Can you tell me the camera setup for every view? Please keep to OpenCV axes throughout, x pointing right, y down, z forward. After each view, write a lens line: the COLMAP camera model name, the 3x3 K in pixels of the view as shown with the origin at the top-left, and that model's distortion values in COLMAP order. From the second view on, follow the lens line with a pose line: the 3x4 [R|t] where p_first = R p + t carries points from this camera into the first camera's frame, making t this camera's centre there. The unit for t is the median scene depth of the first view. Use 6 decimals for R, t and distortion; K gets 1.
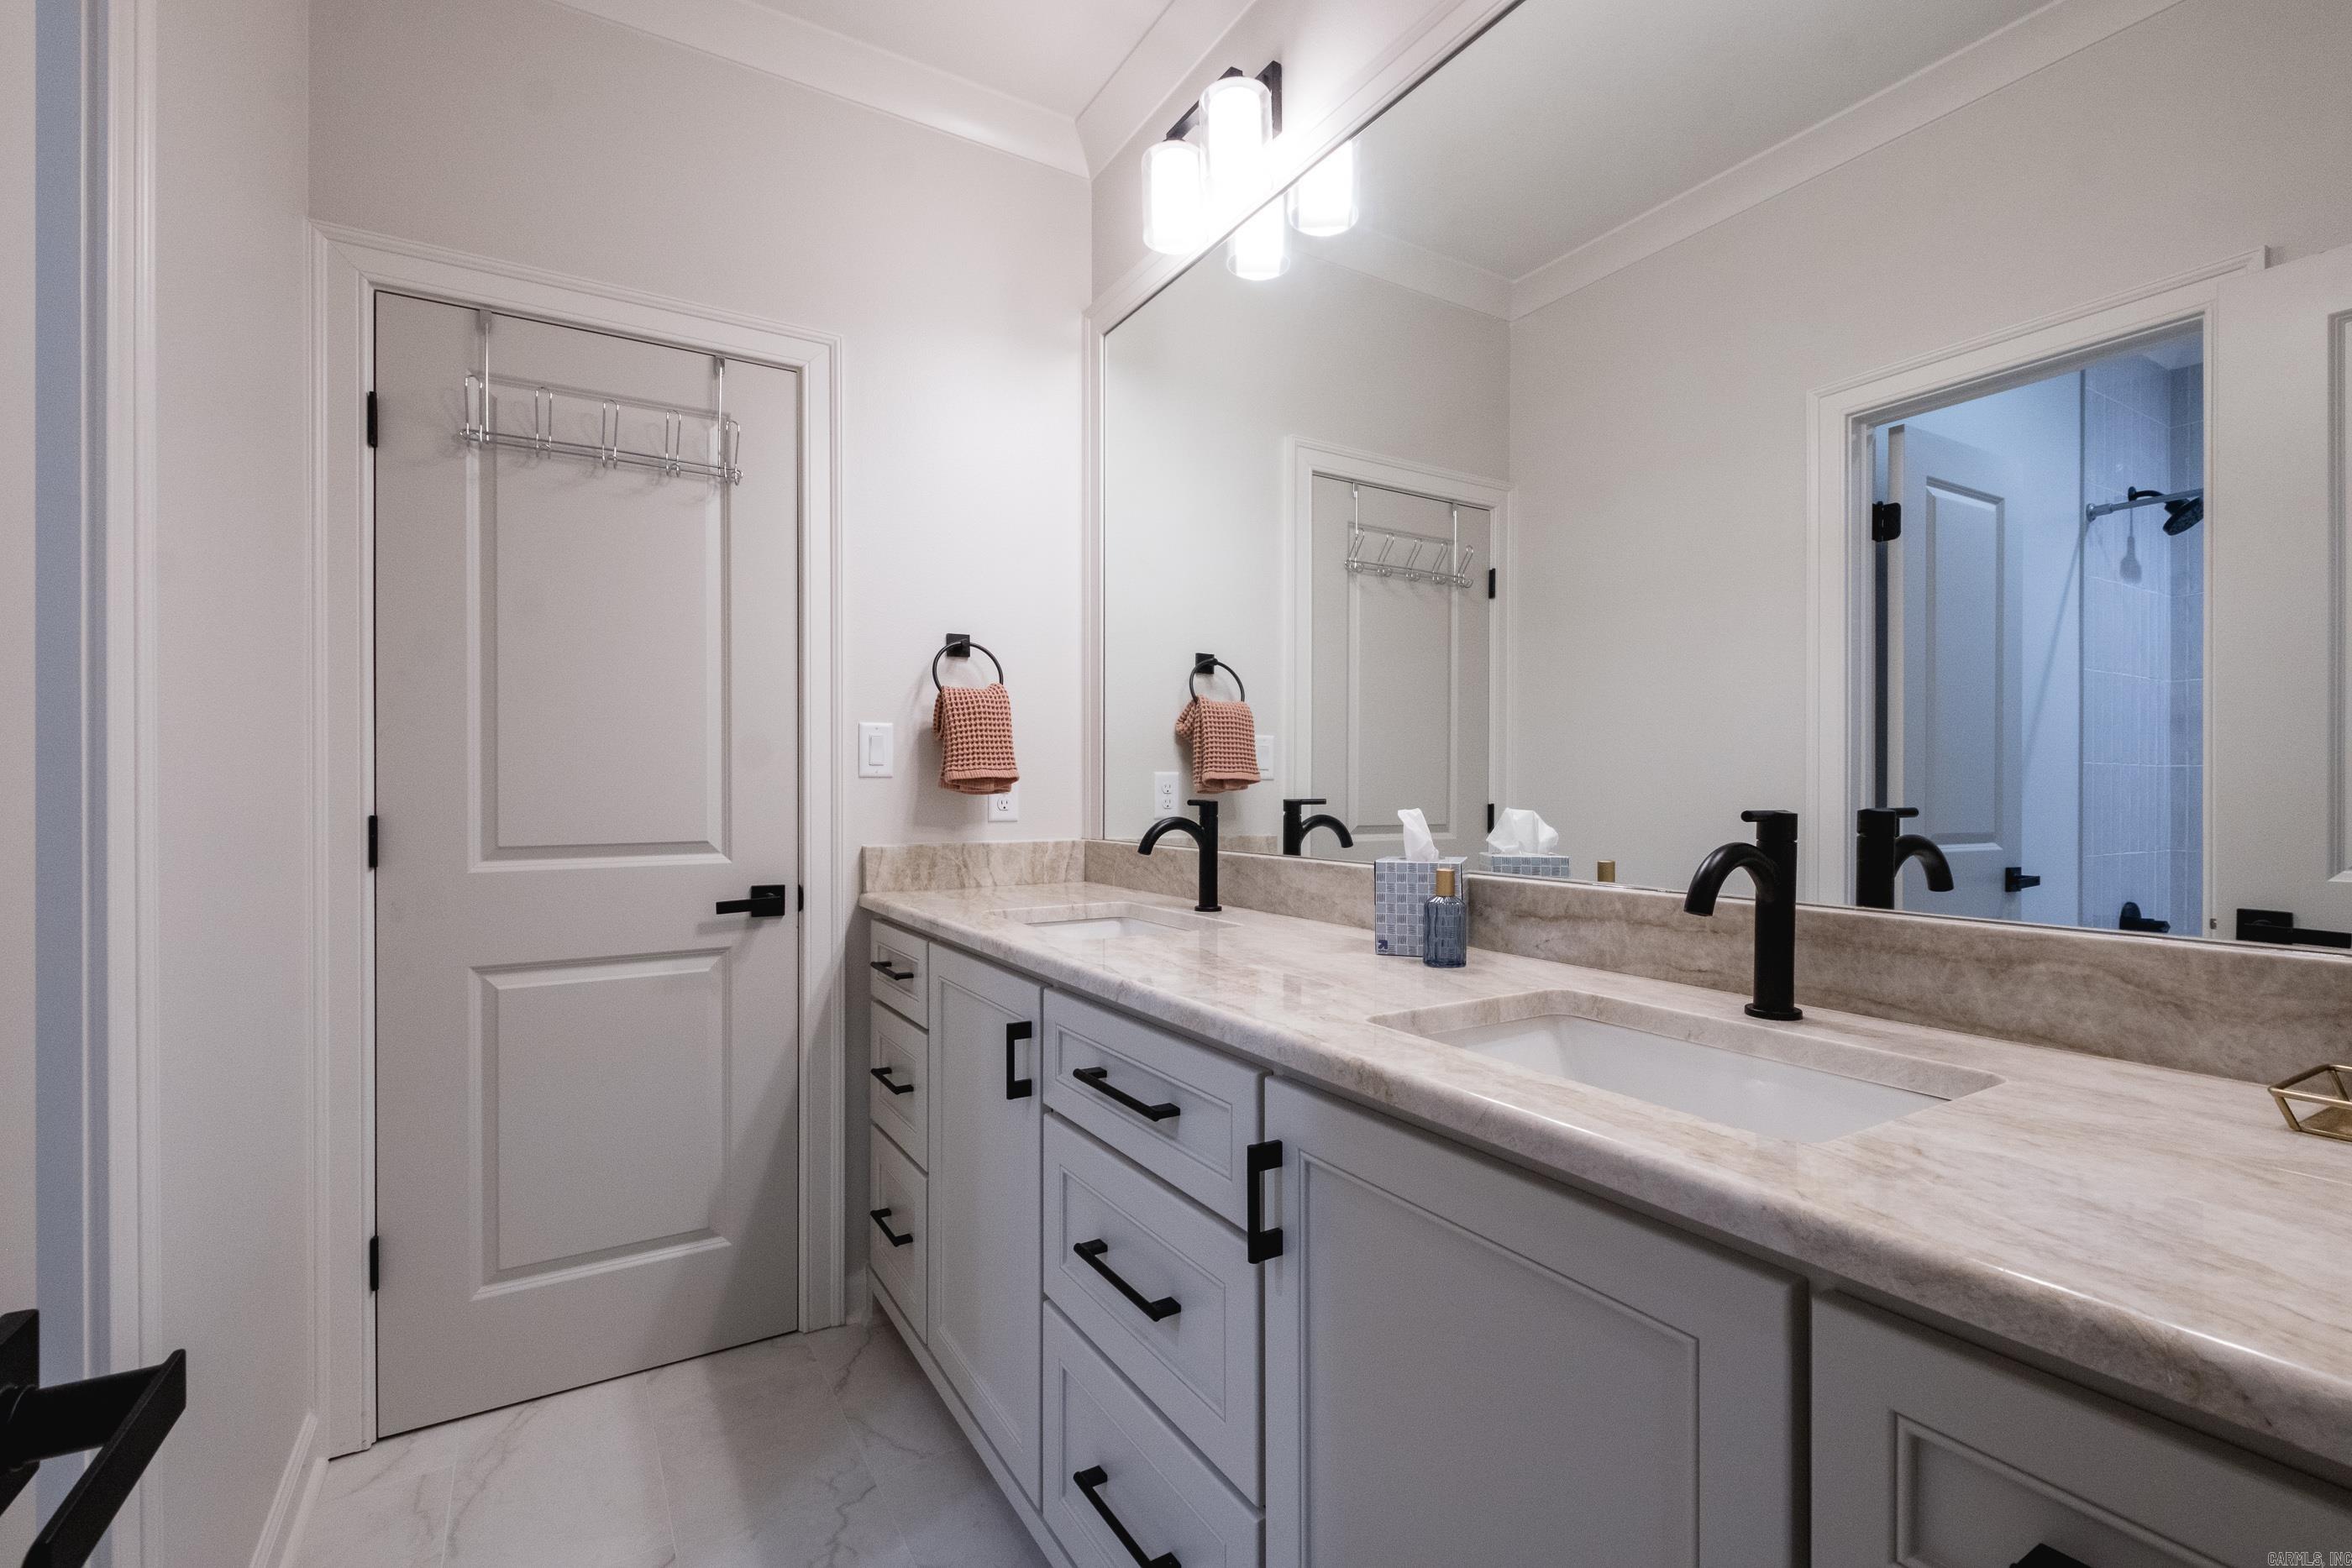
lens RADIAL K [[1010.1, 0, 1176.0], [0, 1010.1, 784.0], [0, 0, 1]] dist [-0.015333, -0.000476]
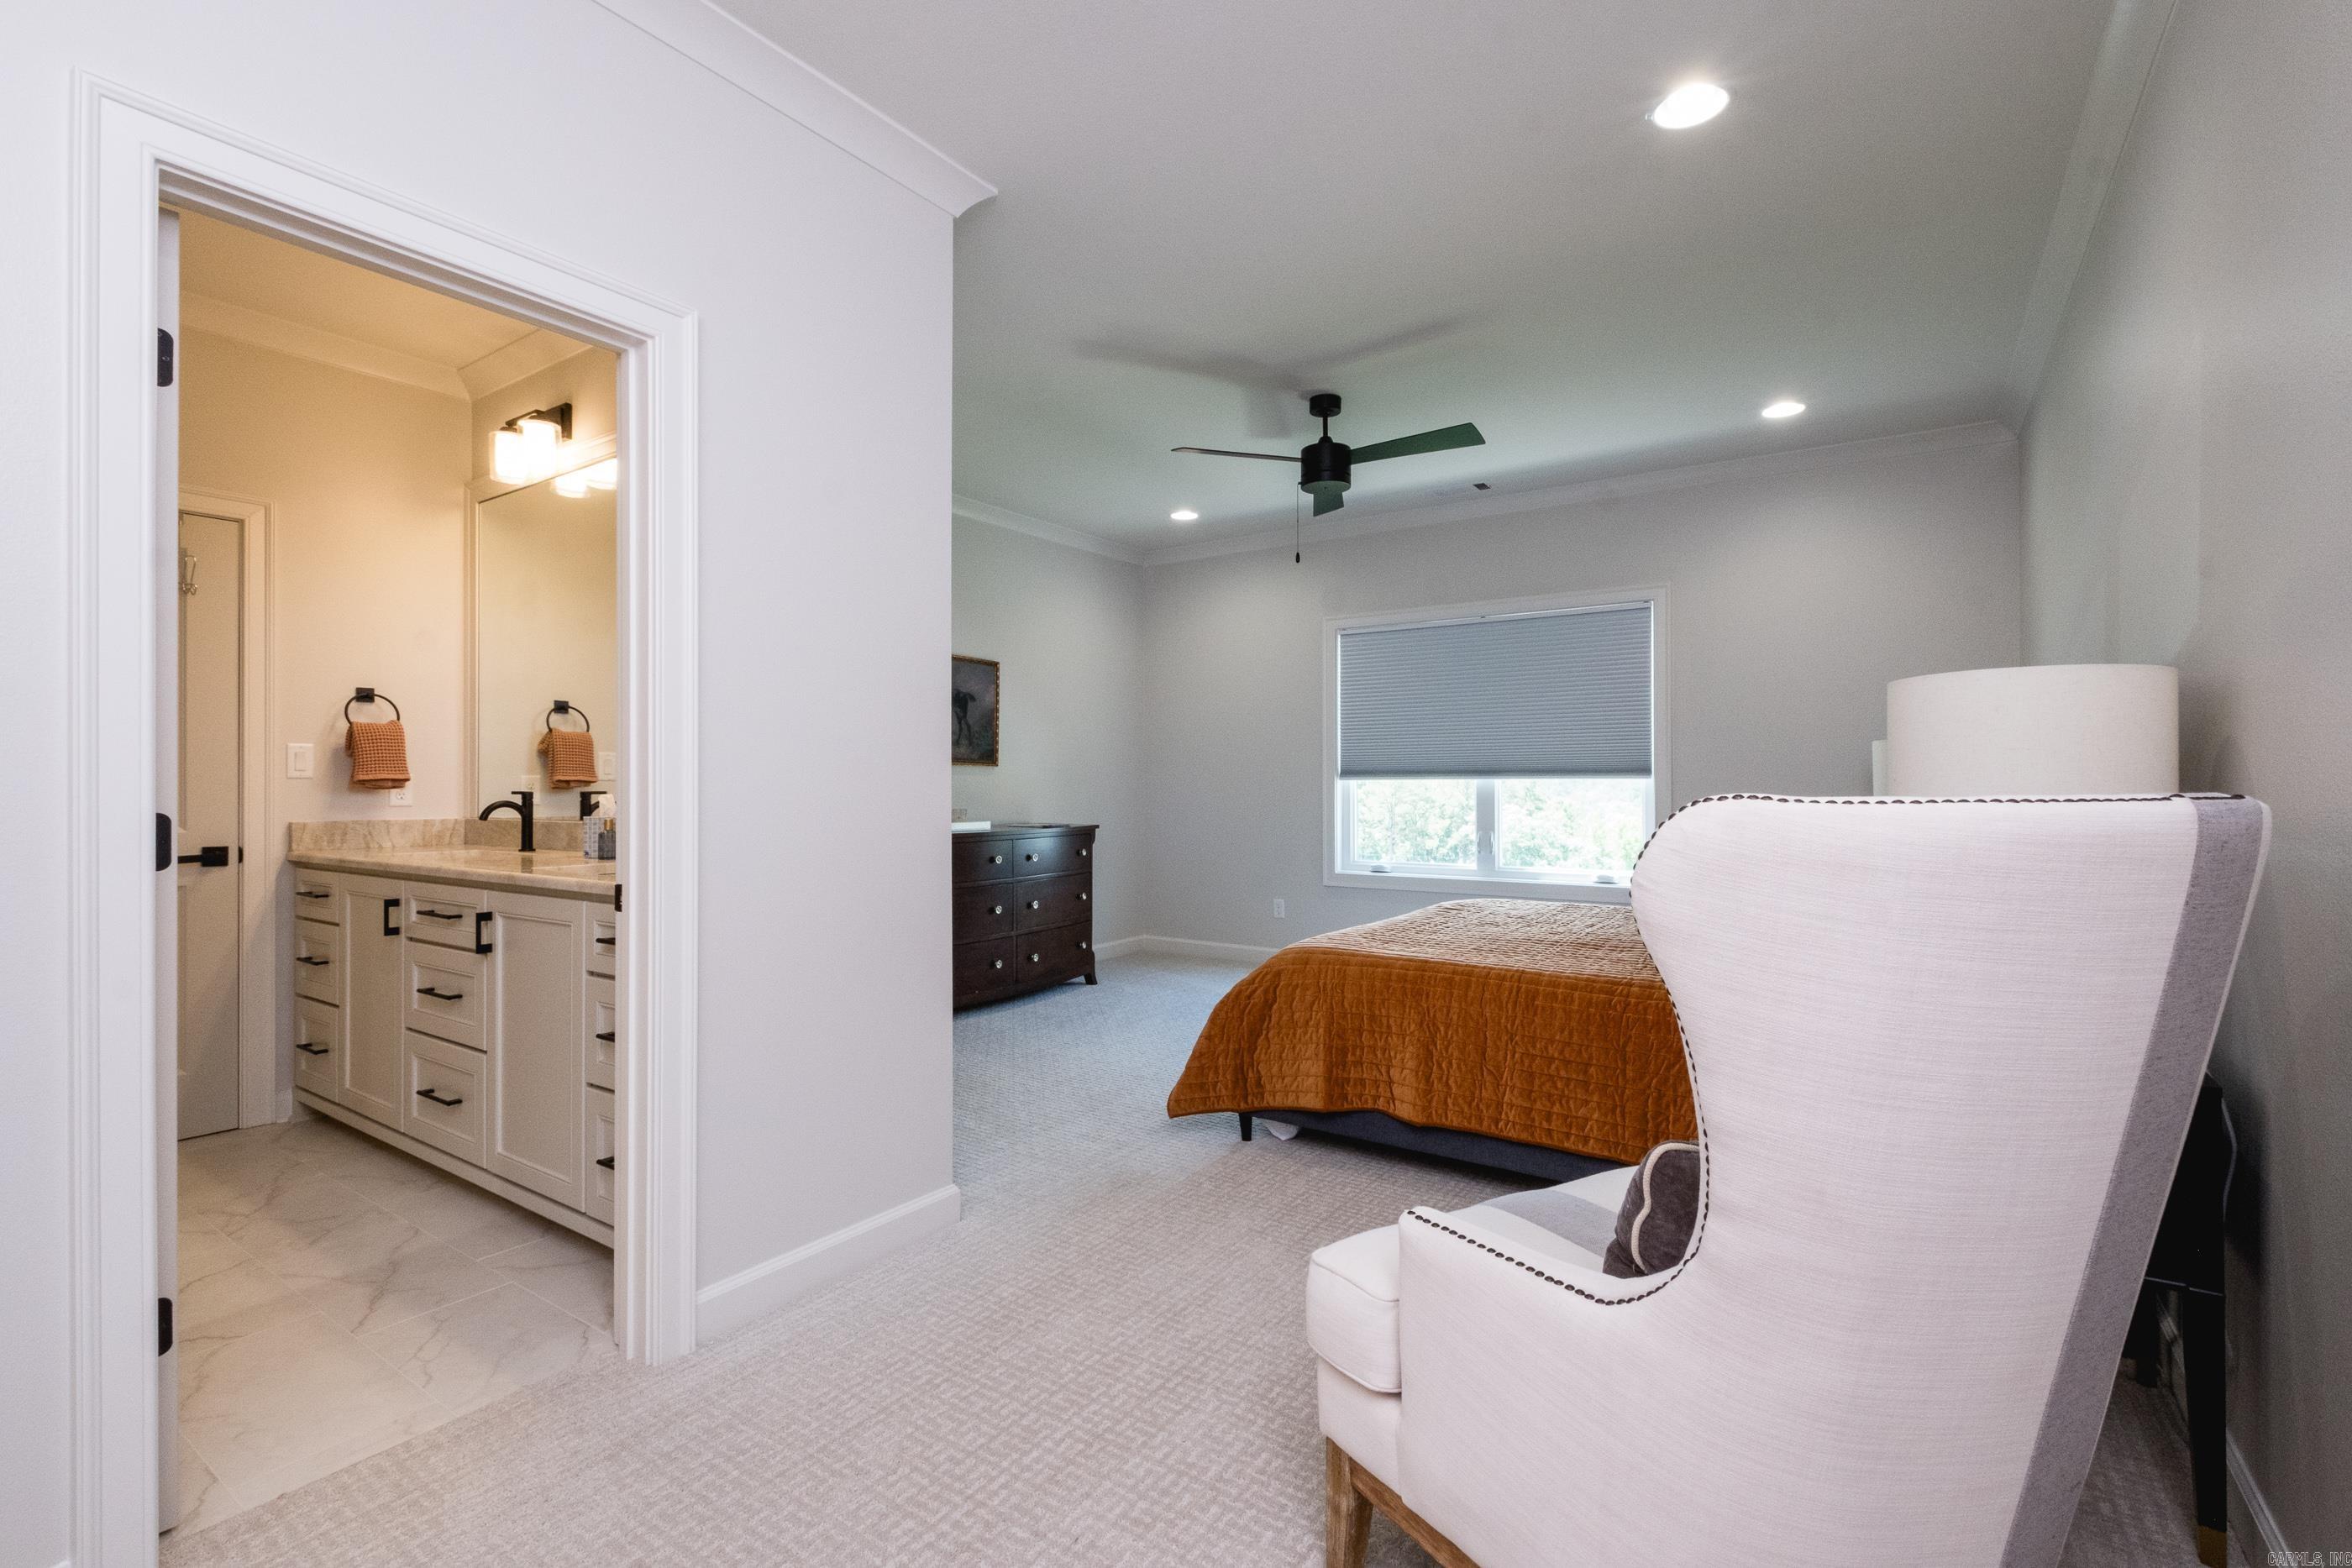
lens RADIAL K [[1010.1, 0, 1176.0], [0, 1010.1, 784.0], [0, 0, 1]] dist [-0.015333, -0.000476]
pose [[0.902823, 0.002239, 0.430008, 0.272126], [-0.002655, 0.999996, 0.000366, -0.002184], [-0.430005, -0.001472, 0.902825, -1.012930]]
